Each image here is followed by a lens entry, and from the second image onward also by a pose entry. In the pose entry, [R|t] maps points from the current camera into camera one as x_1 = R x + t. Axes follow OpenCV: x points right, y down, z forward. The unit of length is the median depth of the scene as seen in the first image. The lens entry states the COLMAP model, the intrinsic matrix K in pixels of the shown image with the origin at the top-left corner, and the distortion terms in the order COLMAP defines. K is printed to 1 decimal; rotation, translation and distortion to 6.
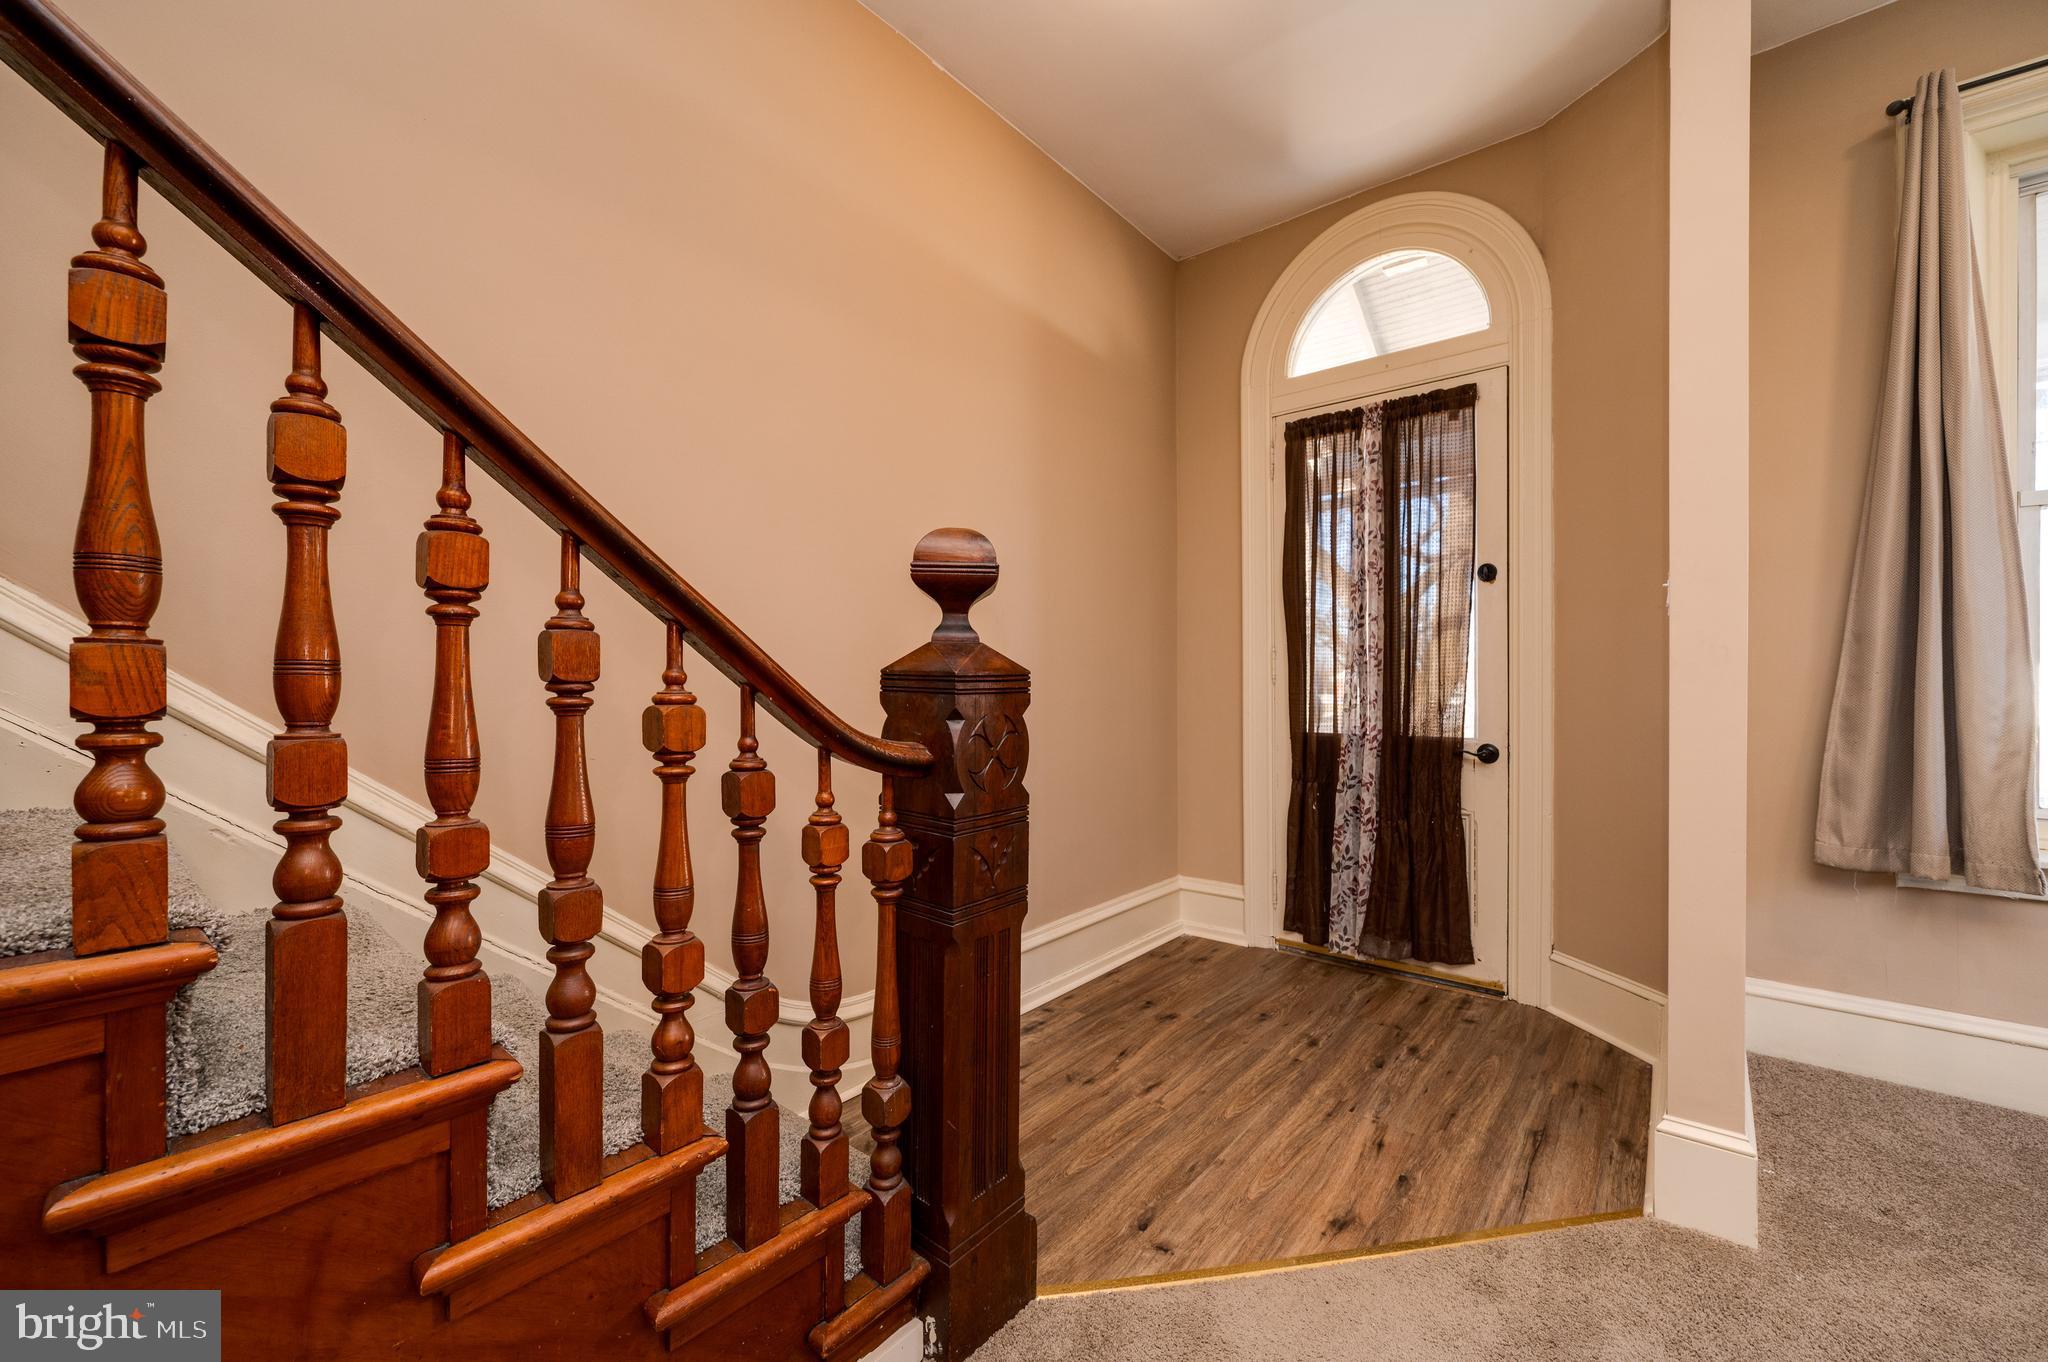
lens RADIAL K [[812.5, 0, 1031.2], [0, 812.5, 687.4], [0, 0, 1]] dist [-0.002200, 0.000313]
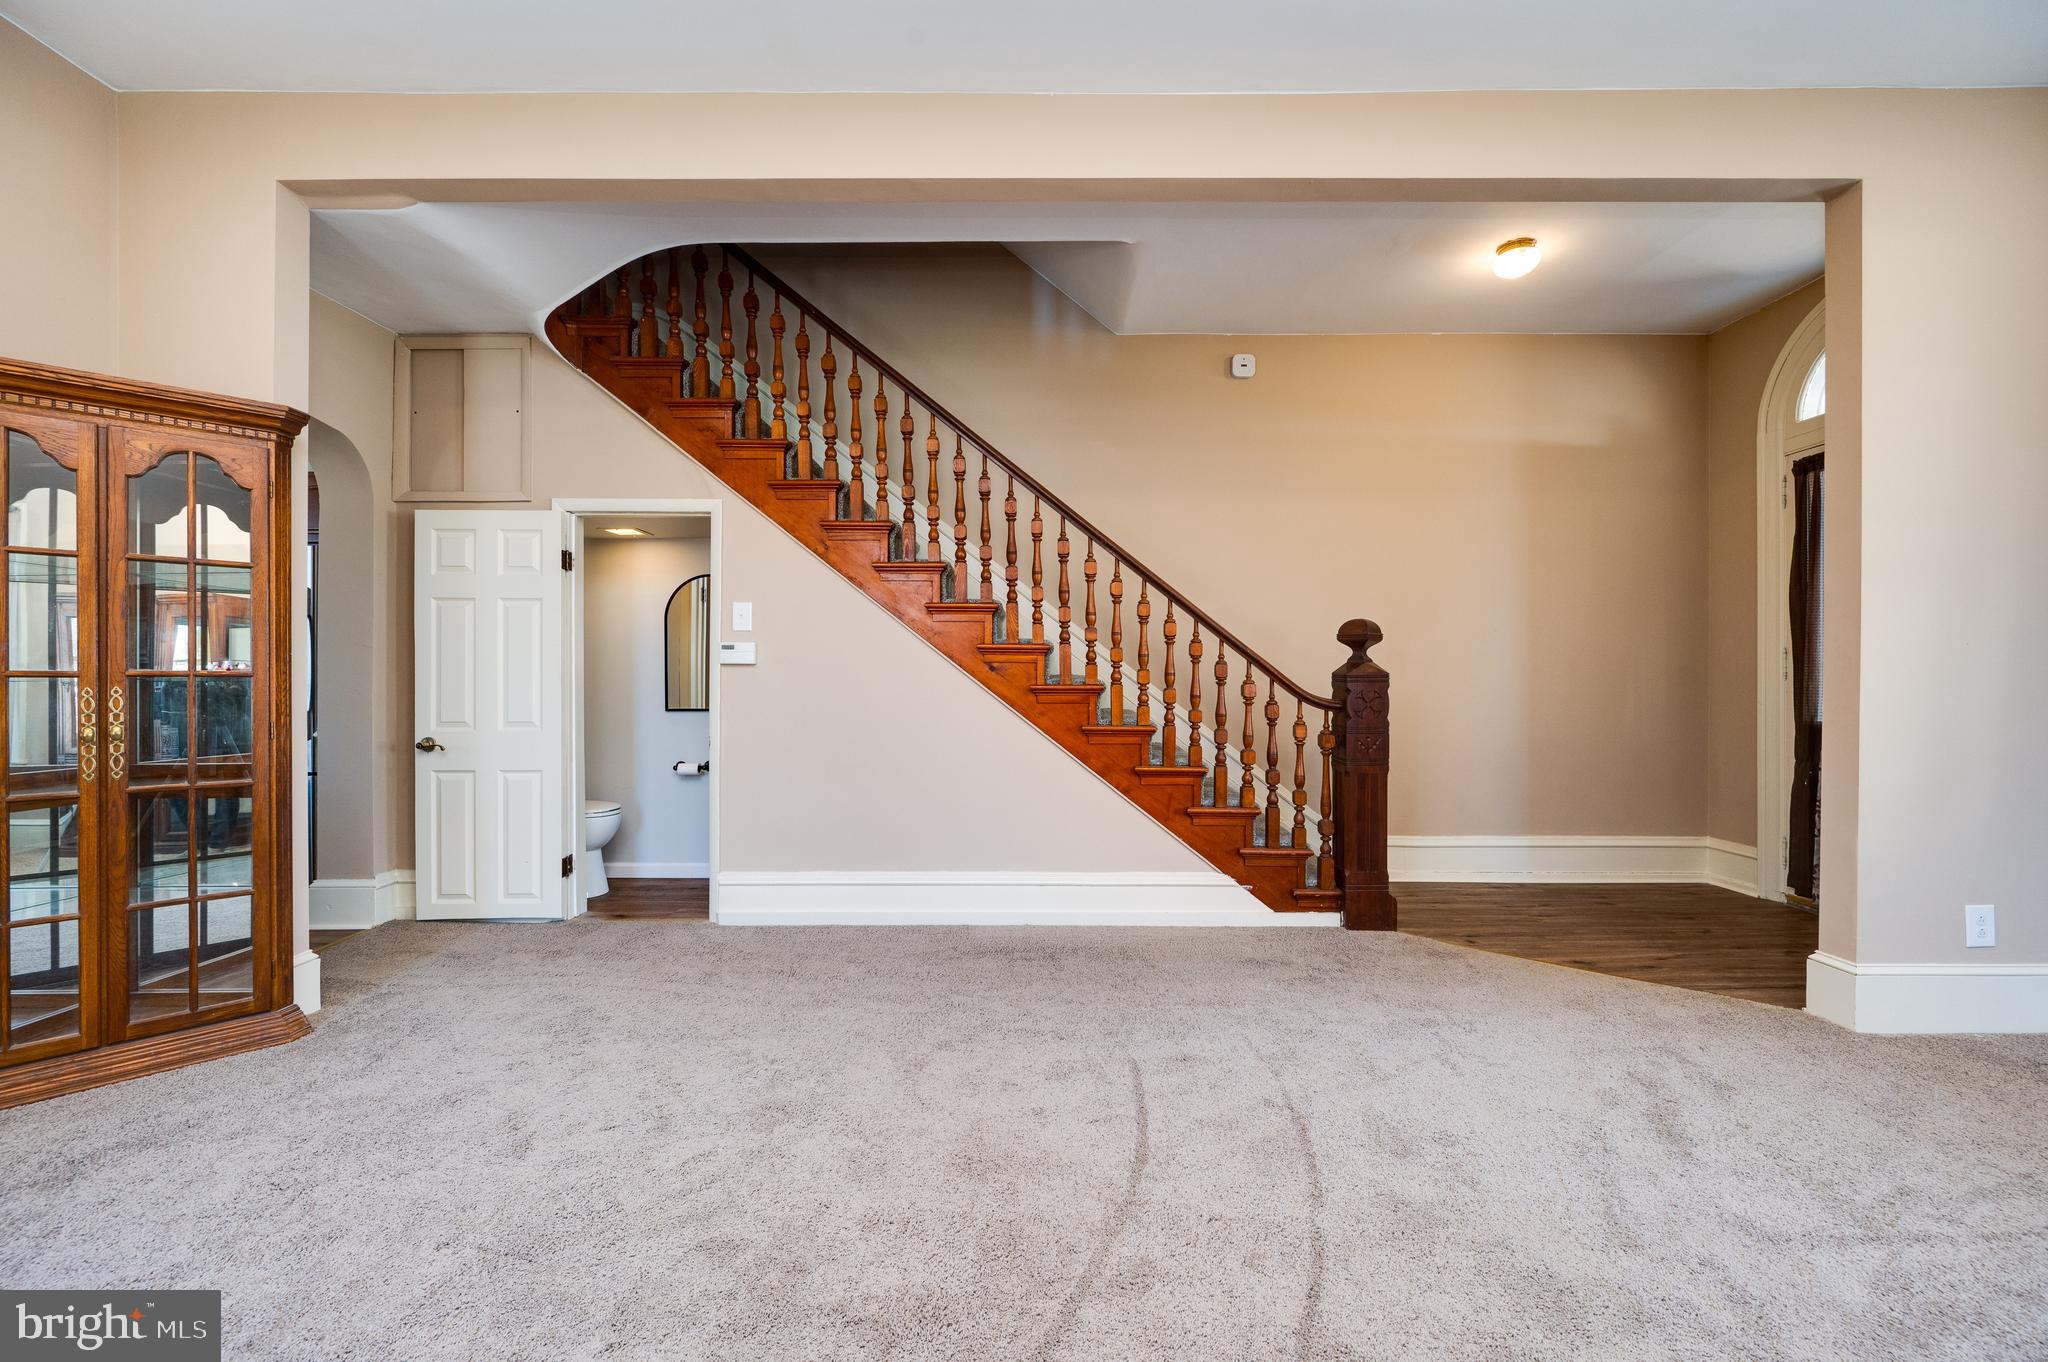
lens RADIAL K [[812.5, 0, 1012.4], [0, 812.5, 679.5], [0, 0, 1]] dist [-0.002200, 0.000313]
pose [[0.616414, 0.005688, -0.787402, 0.633849], [-0.007872, 0.999968, 0.001061, 0.002998], [0.787383, 0.005545, 0.616439, -0.736676]]
